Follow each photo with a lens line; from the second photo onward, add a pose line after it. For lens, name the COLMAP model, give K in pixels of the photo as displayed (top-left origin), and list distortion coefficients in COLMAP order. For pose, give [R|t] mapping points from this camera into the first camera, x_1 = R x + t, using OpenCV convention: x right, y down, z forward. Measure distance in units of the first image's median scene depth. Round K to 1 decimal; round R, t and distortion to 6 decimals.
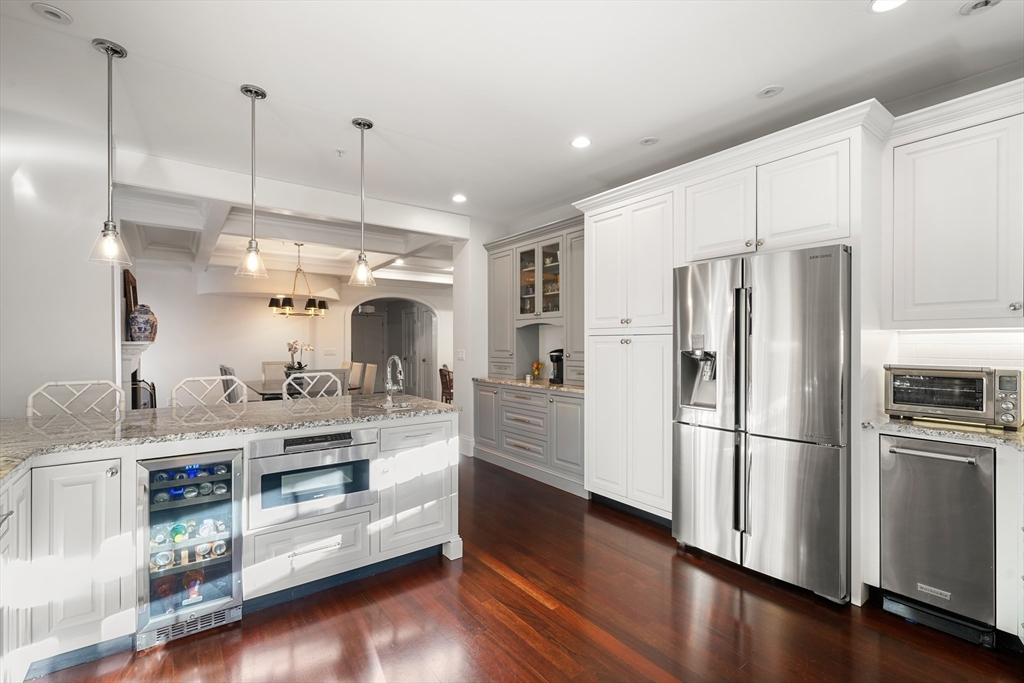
lens RADIAL K [[456.9, 0, 509.8], [0, 456.9, 341.7], [0, 0, 1]] dist [0.002735, 0.000683]
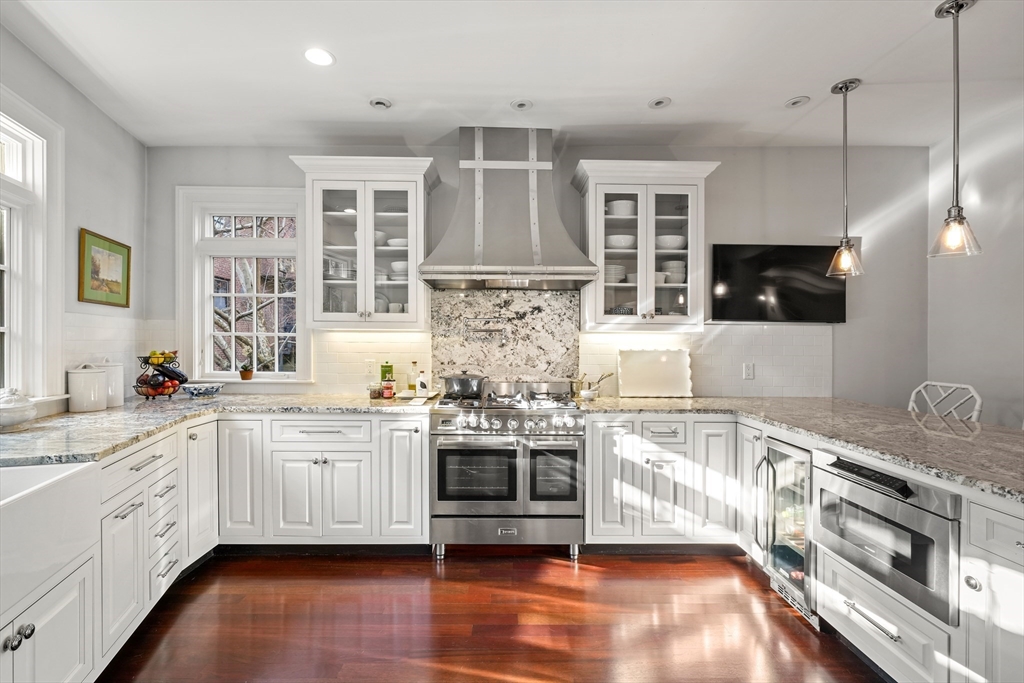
lens RADIAL K [[437.9, 0, 509.8], [0, 437.9, 346.7], [0, 0, 1]] dist [-0.000797, -0.000090]
pose [[-0.589720, -0.001056, -0.807607, 0.443265], [-0.002435, 0.999997, 0.000471, 0.006983], [0.807604, 0.002244, -0.589721, 0.841048]]
